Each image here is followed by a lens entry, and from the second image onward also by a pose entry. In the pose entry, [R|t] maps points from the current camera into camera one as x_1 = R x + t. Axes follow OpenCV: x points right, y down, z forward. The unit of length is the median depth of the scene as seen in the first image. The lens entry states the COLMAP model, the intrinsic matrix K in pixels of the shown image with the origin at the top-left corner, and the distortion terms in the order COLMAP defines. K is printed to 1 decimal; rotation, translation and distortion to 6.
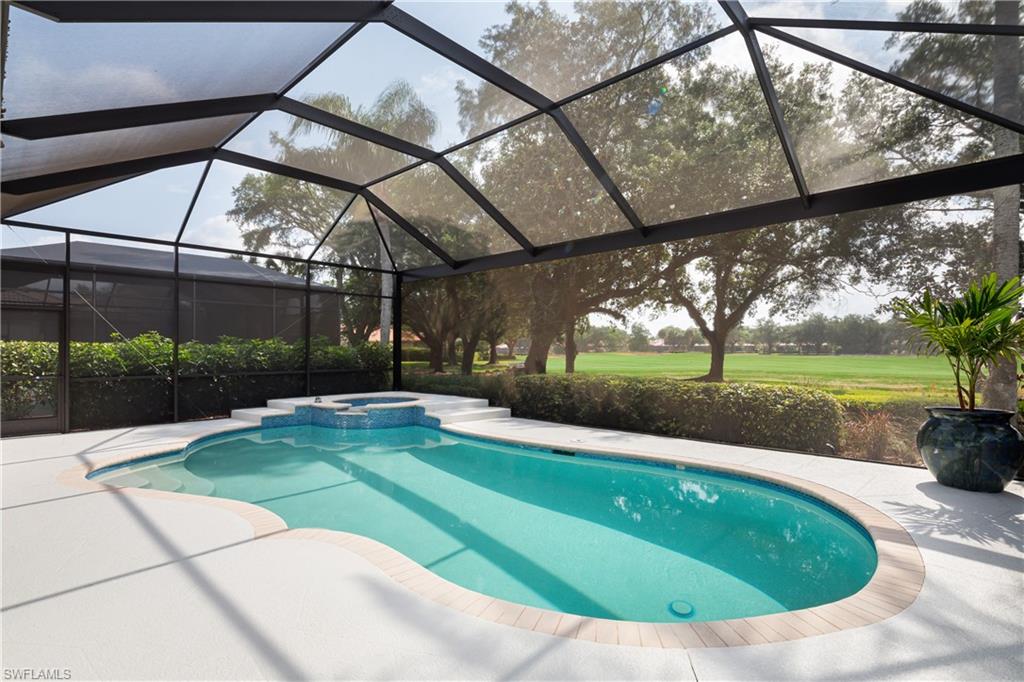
lens RADIAL K [[485.2, 0, 513.8], [0, 485.2, 348.3], [0, 0, 1]] dist [0.000515, -0.000491]
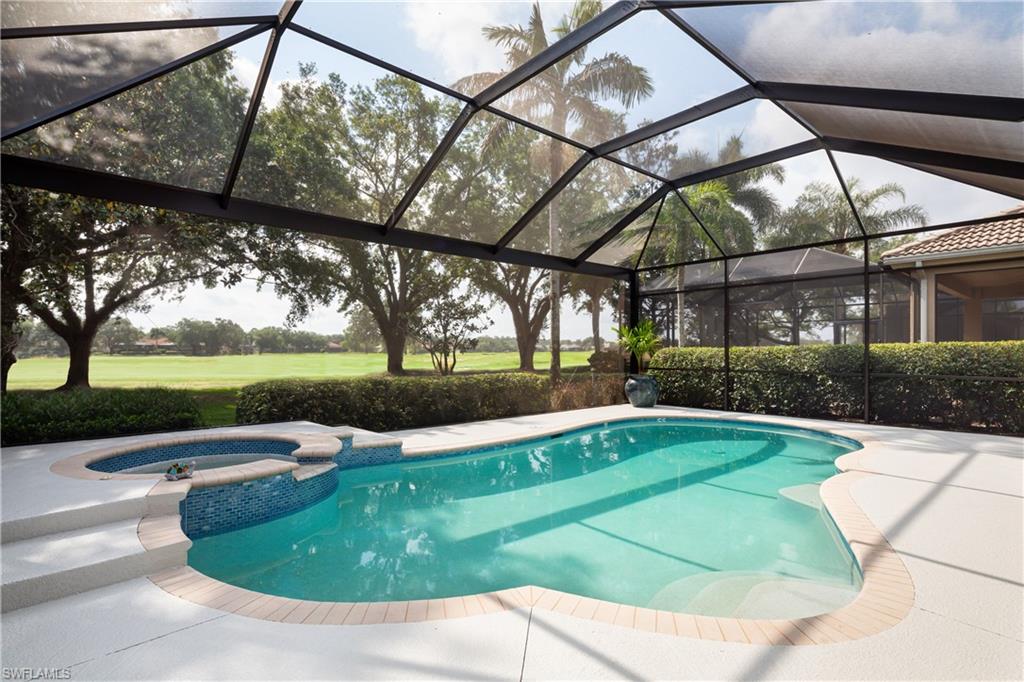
lens RADIAL K [[485.2, 0, 513.8], [0, 485.2, 348.3], [0, 0, 1]] dist [0.000515, -0.000491]
pose [[0.108135, 0.003313, 0.994131, -0.697080], [-0.000116, 0.999994, -0.003320, 0.006940], [-0.994136, 0.000244, 0.108135, 0.645990]]
